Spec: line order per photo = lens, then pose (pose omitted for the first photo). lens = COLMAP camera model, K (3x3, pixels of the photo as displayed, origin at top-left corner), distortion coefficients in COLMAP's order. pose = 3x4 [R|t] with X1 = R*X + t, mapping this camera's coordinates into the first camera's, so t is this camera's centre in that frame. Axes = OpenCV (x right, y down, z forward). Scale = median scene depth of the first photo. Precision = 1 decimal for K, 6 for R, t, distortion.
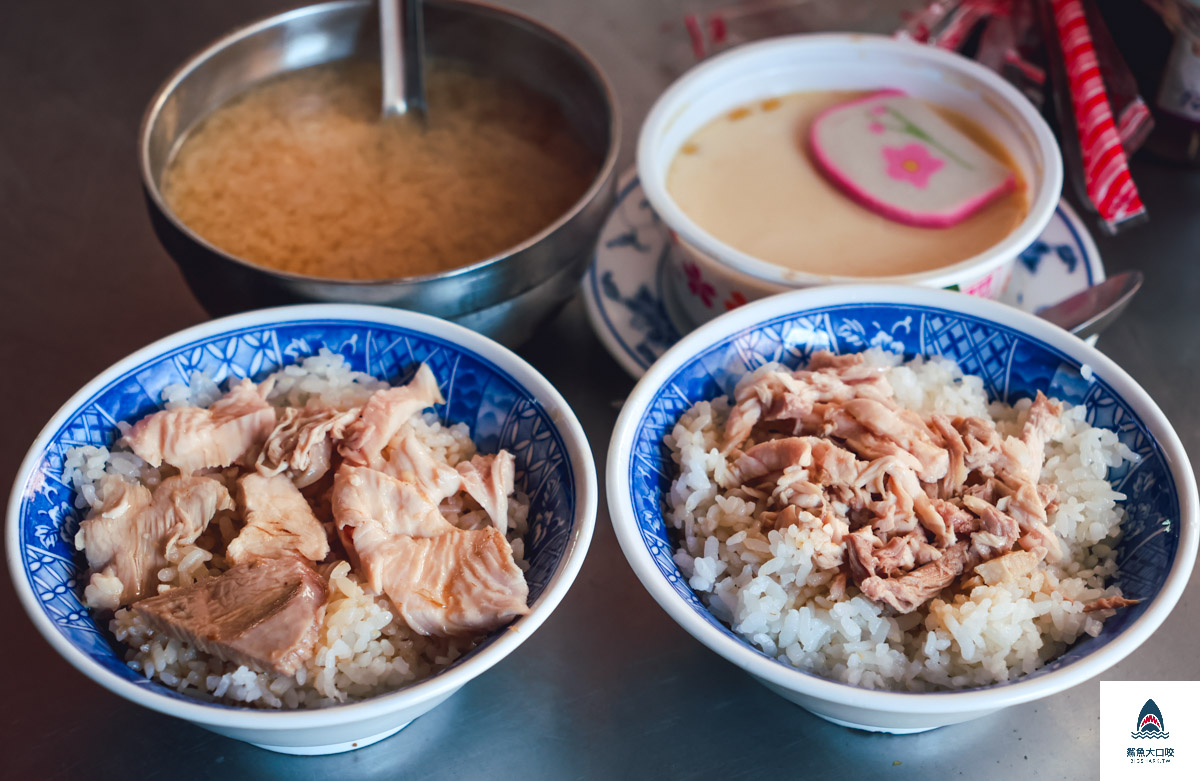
lens RADIAL K [[2663.0, 0, 600.0], [0, 2663.0, 390.5], [0, 0, 1]] dist [0.042736, 0.336336]
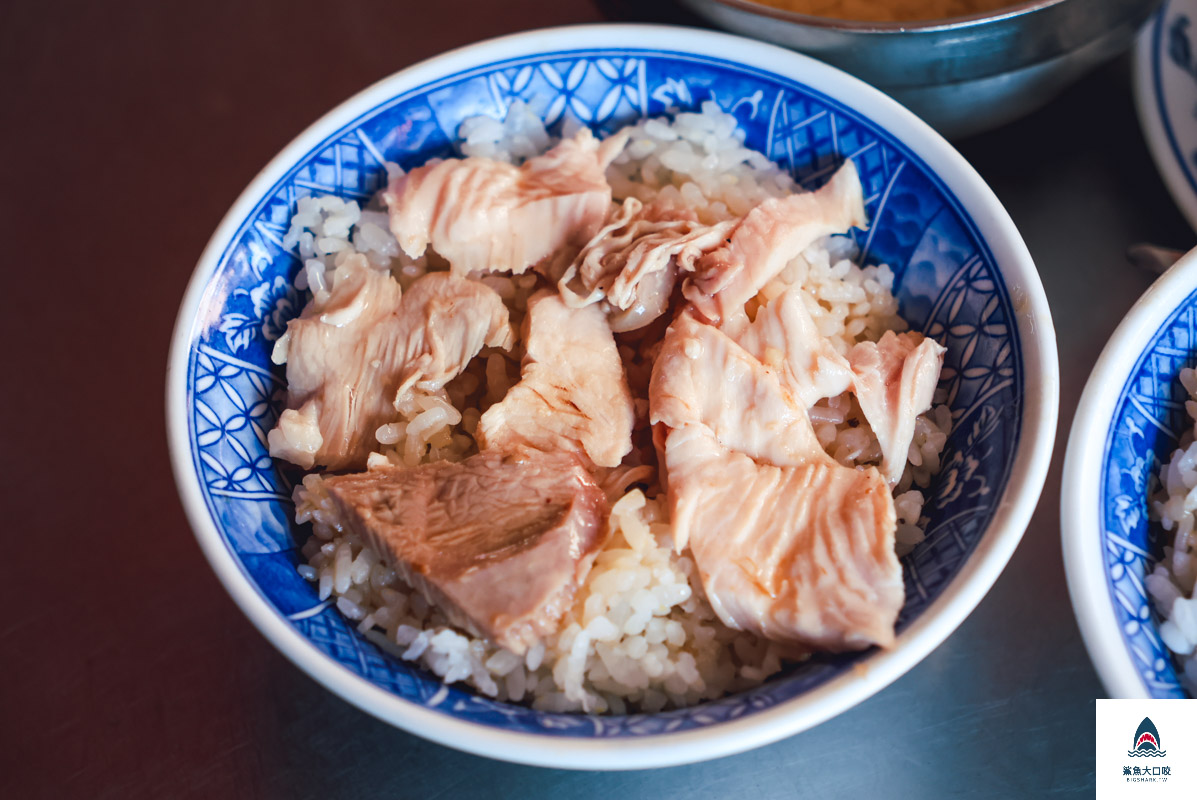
lens RADIAL K [[2839.1, 0, 598.5], [0, 2839.1, 400.0], [0, 0, 1]] dist [0.007945, 1.048954]
pose [[0.958299, 0.225063, -0.176093, 0.011918], [-0.179310, 0.953385, 0.242704, -0.119043], [0.222508, -0.201008, 0.953984, 0.321429]]
